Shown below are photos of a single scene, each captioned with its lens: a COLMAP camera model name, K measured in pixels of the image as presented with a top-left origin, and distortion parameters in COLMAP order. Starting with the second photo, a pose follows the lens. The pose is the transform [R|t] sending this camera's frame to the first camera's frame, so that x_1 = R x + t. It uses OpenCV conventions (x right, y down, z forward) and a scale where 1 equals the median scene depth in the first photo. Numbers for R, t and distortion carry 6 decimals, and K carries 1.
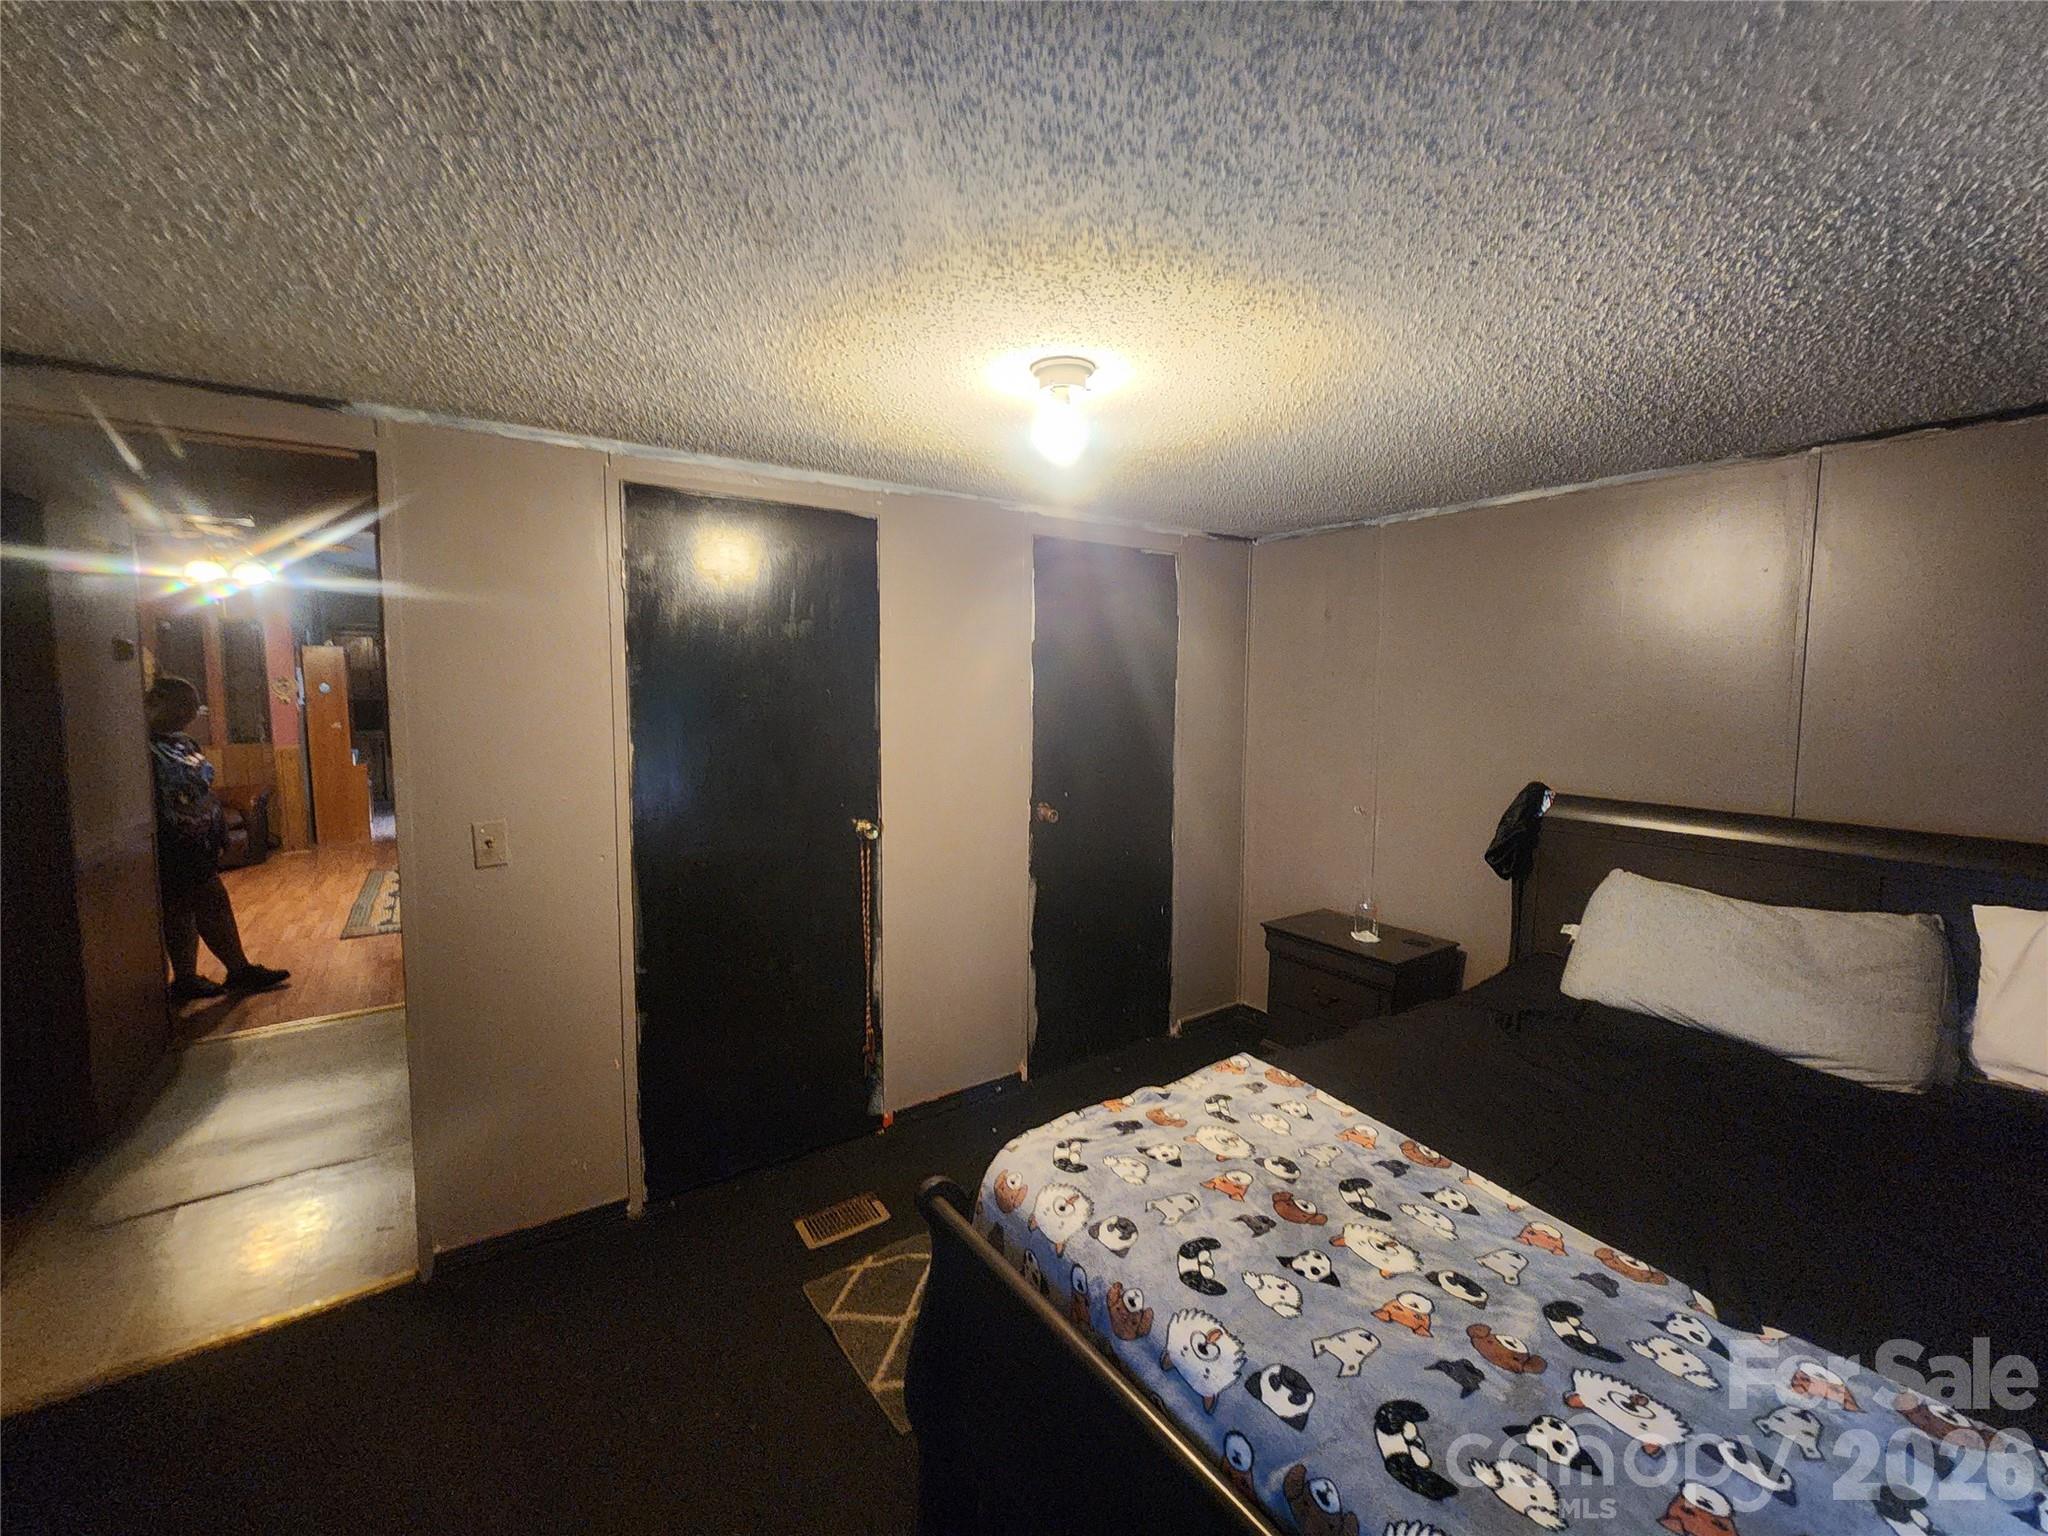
lens RADIAL K [[838.7, 0, 1025.3], [0, 838.7, 748.6], [0, 0, 1]] dist [-0.000963, 0.000903]
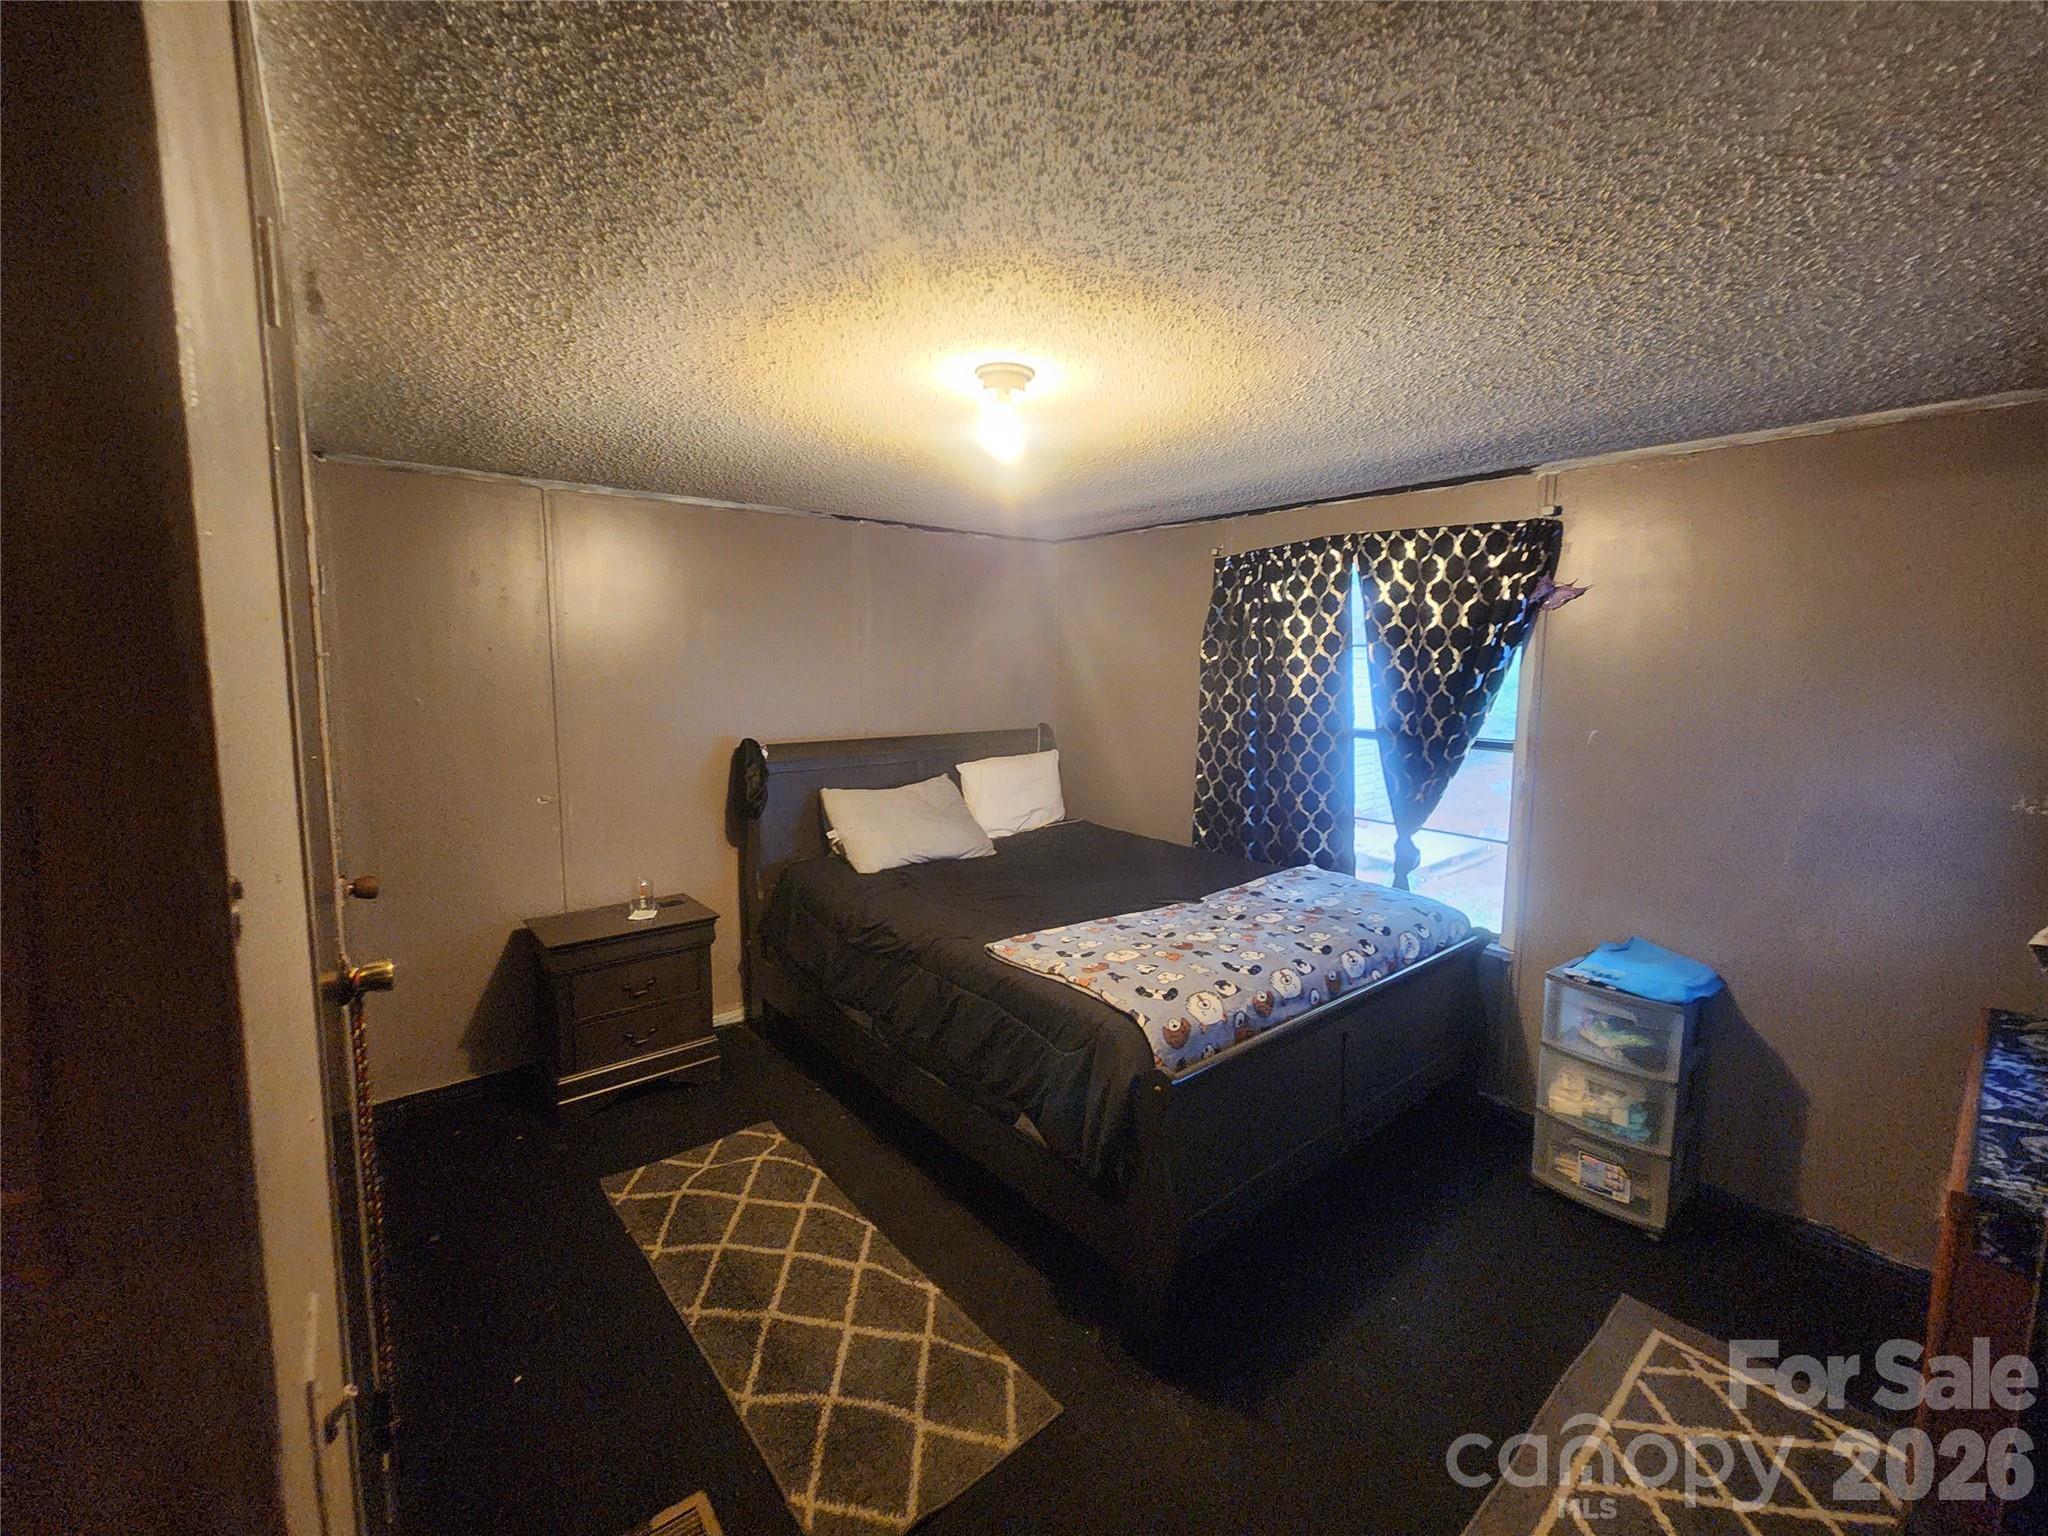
lens RADIAL K [[838.7, 0, 1034.6], [0, 838.7, 749.8], [0, 0, 1]] dist [-0.000963, 0.000903]
pose [[-0.066729, -0.109191, 0.991778, -1.398244], [0.081649, 0.990063, 0.114496, -0.111103], [-0.994425, 0.088618, -0.057150, 1.355454]]
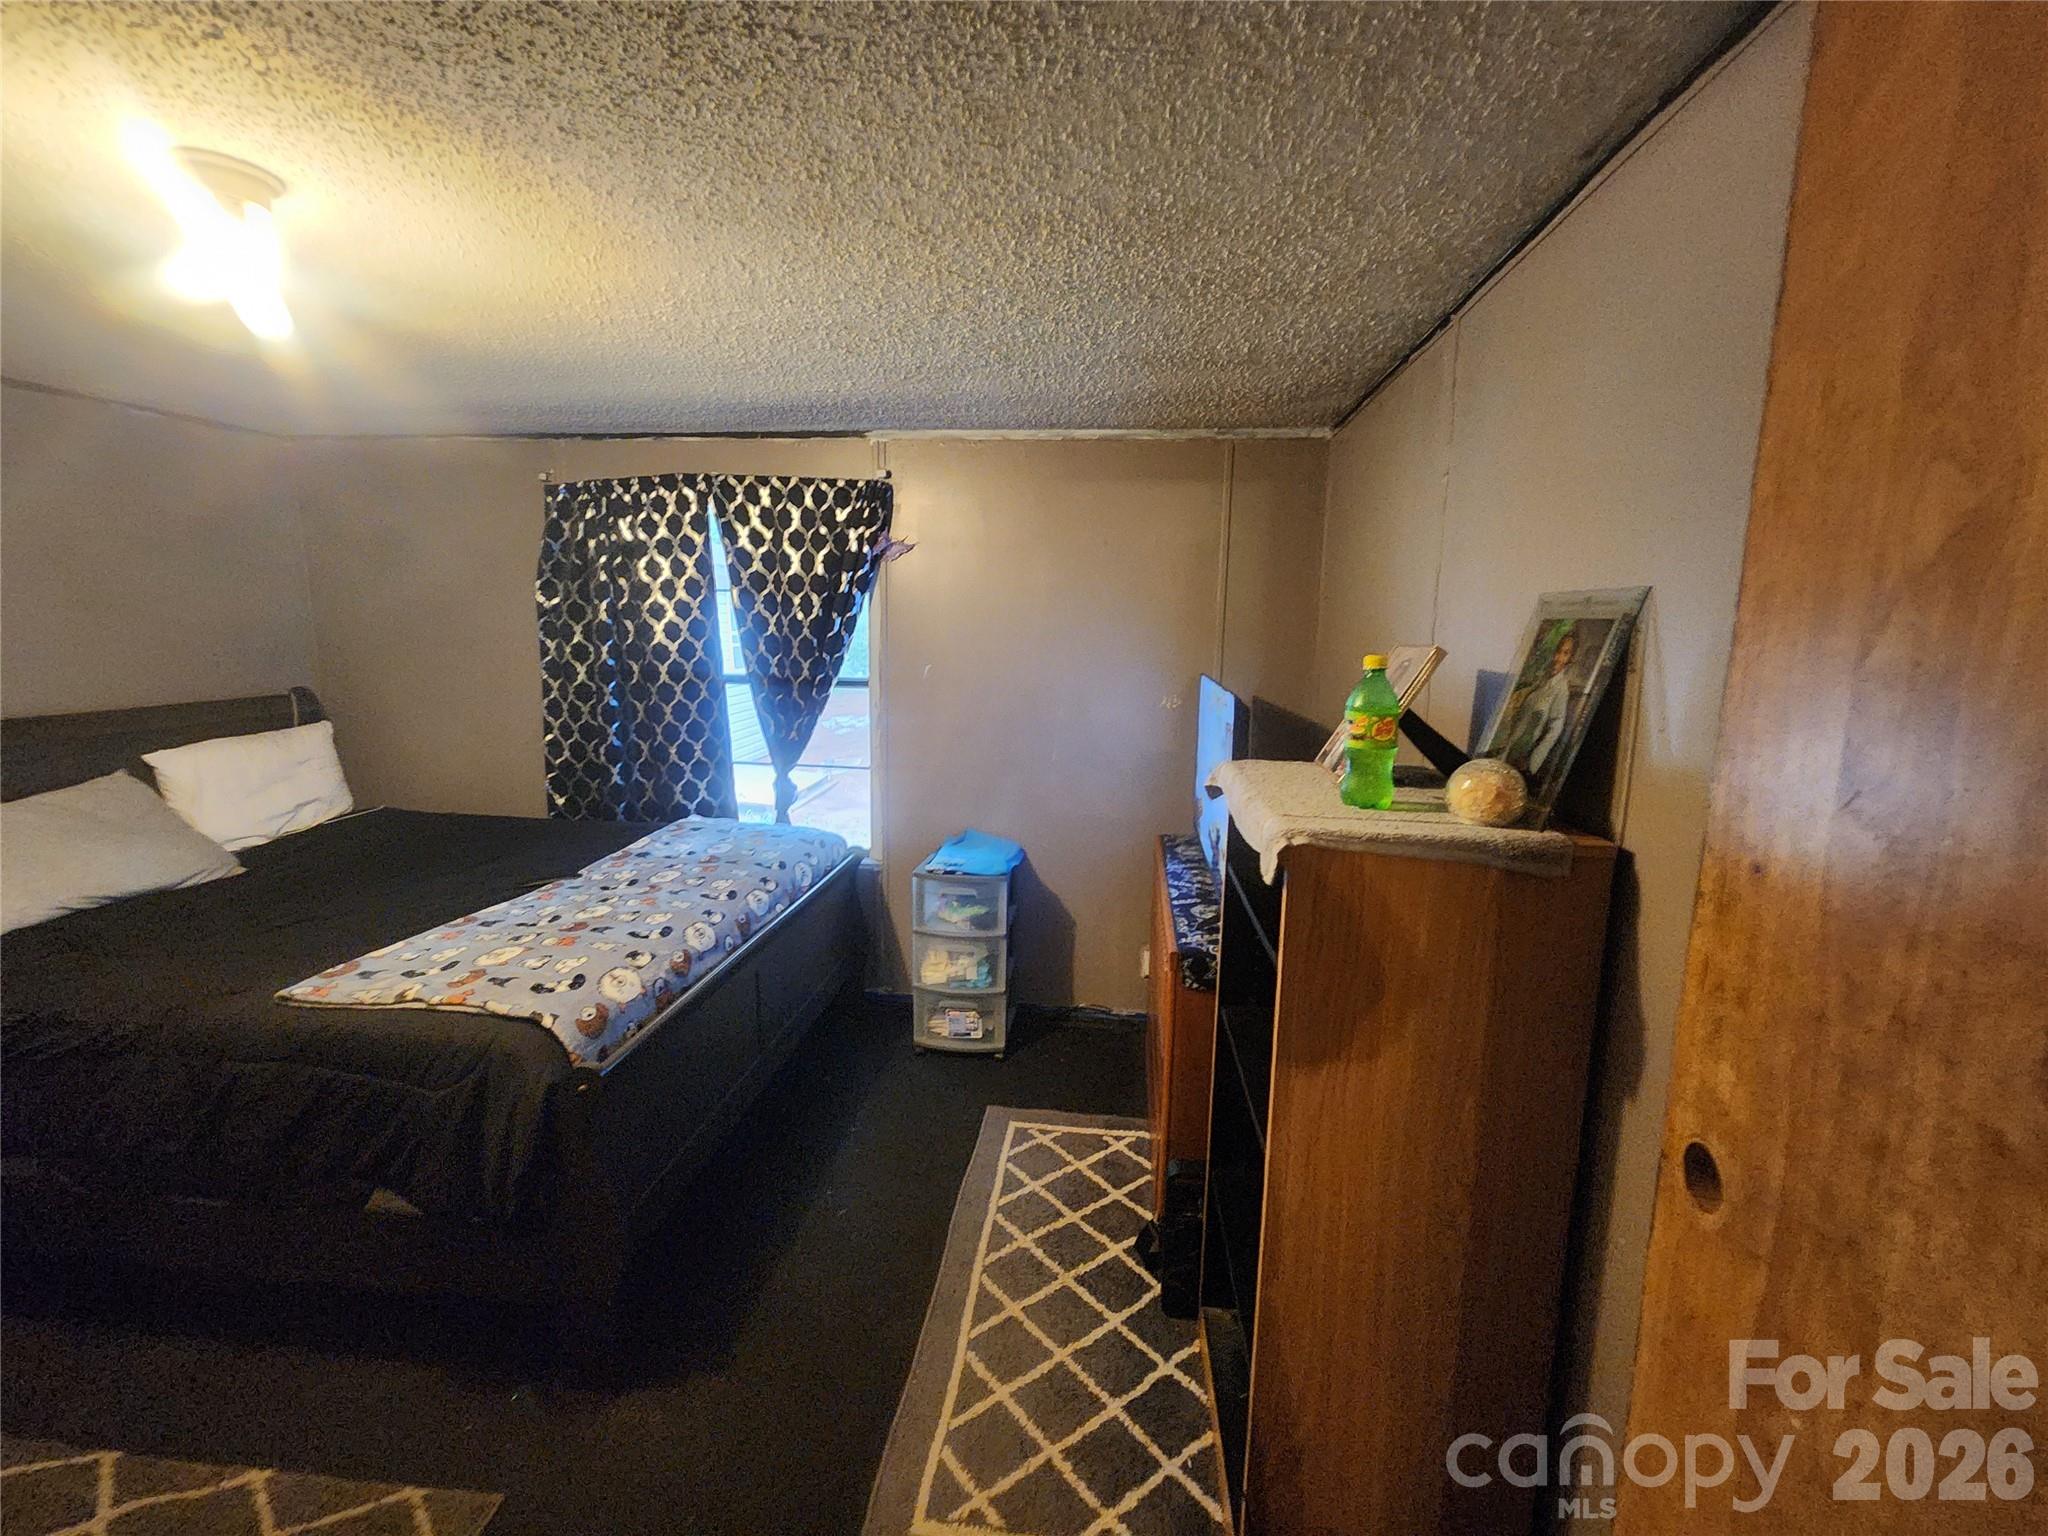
lens RADIAL K [[838.7, 0, 1034.1], [0, 838.7, 748.1], [0, 0, 1]] dist [-0.000963, 0.000903]
pose [[-0.736411, -0.119694, 0.665862, -1.342024], [0.042569, 0.974077, 0.222177, -0.109449], [-0.675194, 0.191959, -0.712225, 1.453784]]
